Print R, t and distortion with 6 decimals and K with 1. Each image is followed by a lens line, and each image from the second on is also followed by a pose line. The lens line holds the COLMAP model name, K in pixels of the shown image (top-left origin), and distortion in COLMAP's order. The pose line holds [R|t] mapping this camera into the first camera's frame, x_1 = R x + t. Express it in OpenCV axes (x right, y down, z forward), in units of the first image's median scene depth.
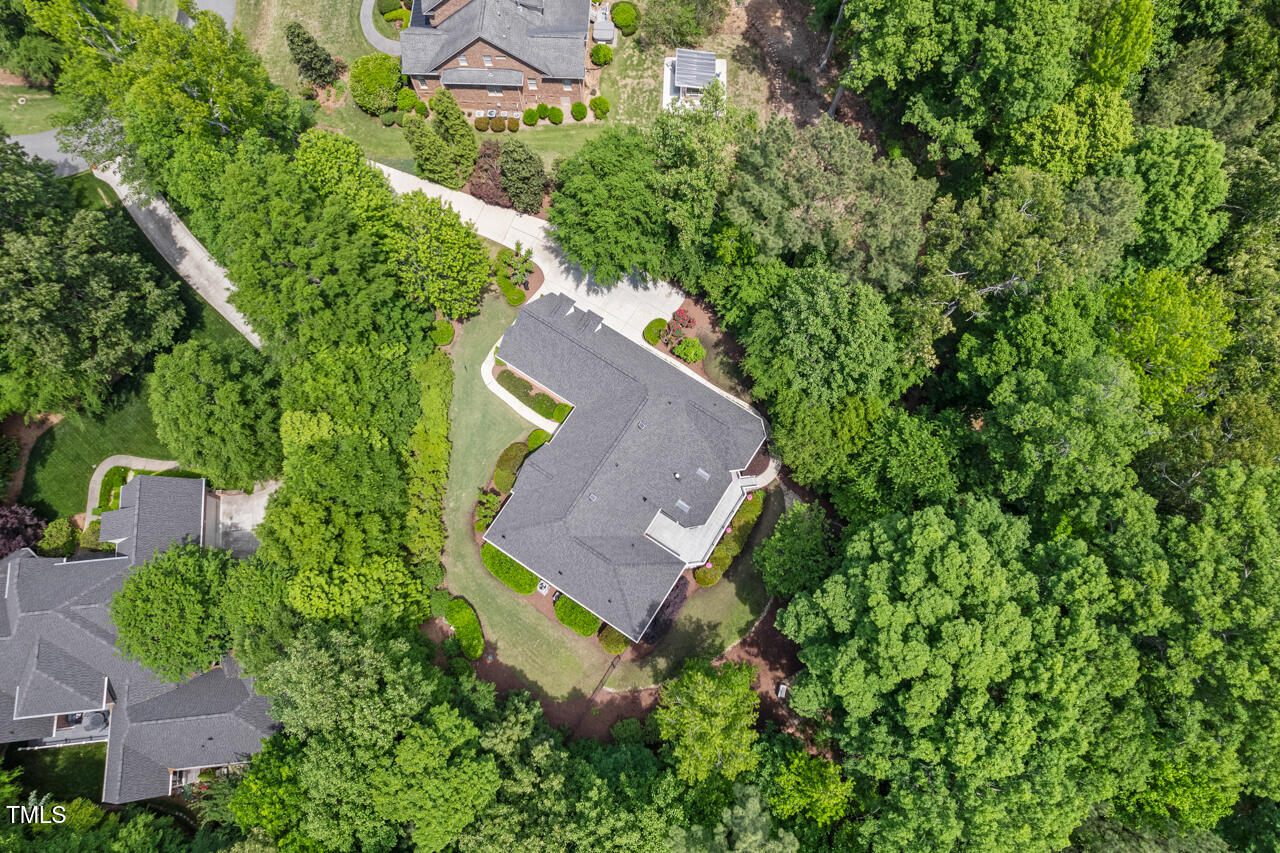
lens RADIAL K [[821.5, 0, 636.6], [0, 821.5, 428.0], [0, 0, 1]] dist [-0.050280, 0.040608]
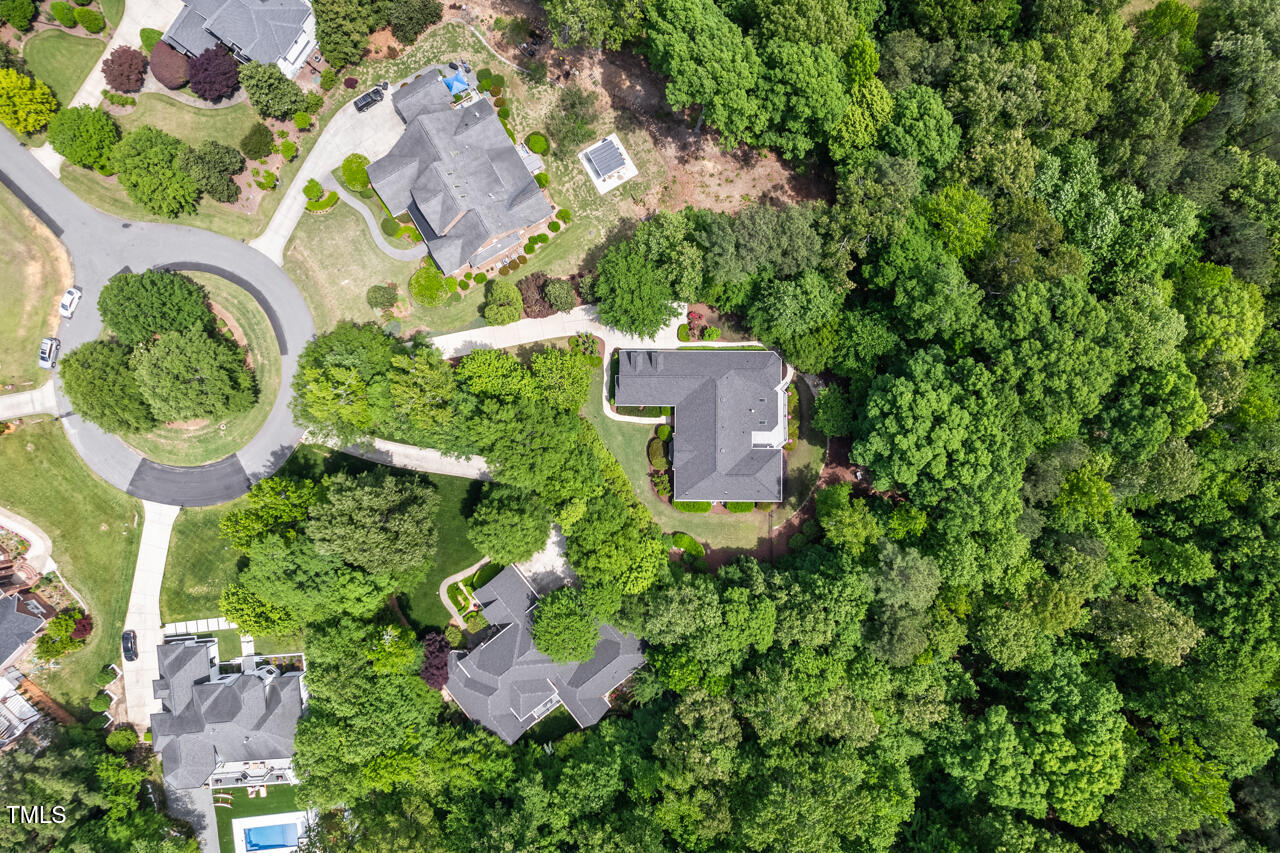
lens RADIAL K [[821.5, 0, 638.8], [0, 821.5, 426.5], [0, 0, 1]] dist [-0.050280, 0.040608]
pose [[0.838900, -0.544279, 0.002630, -0.213326], [0.523063, 0.807517, 0.272620, -0.629320], [-0.150505, -0.227325, 0.962118, -0.771019]]
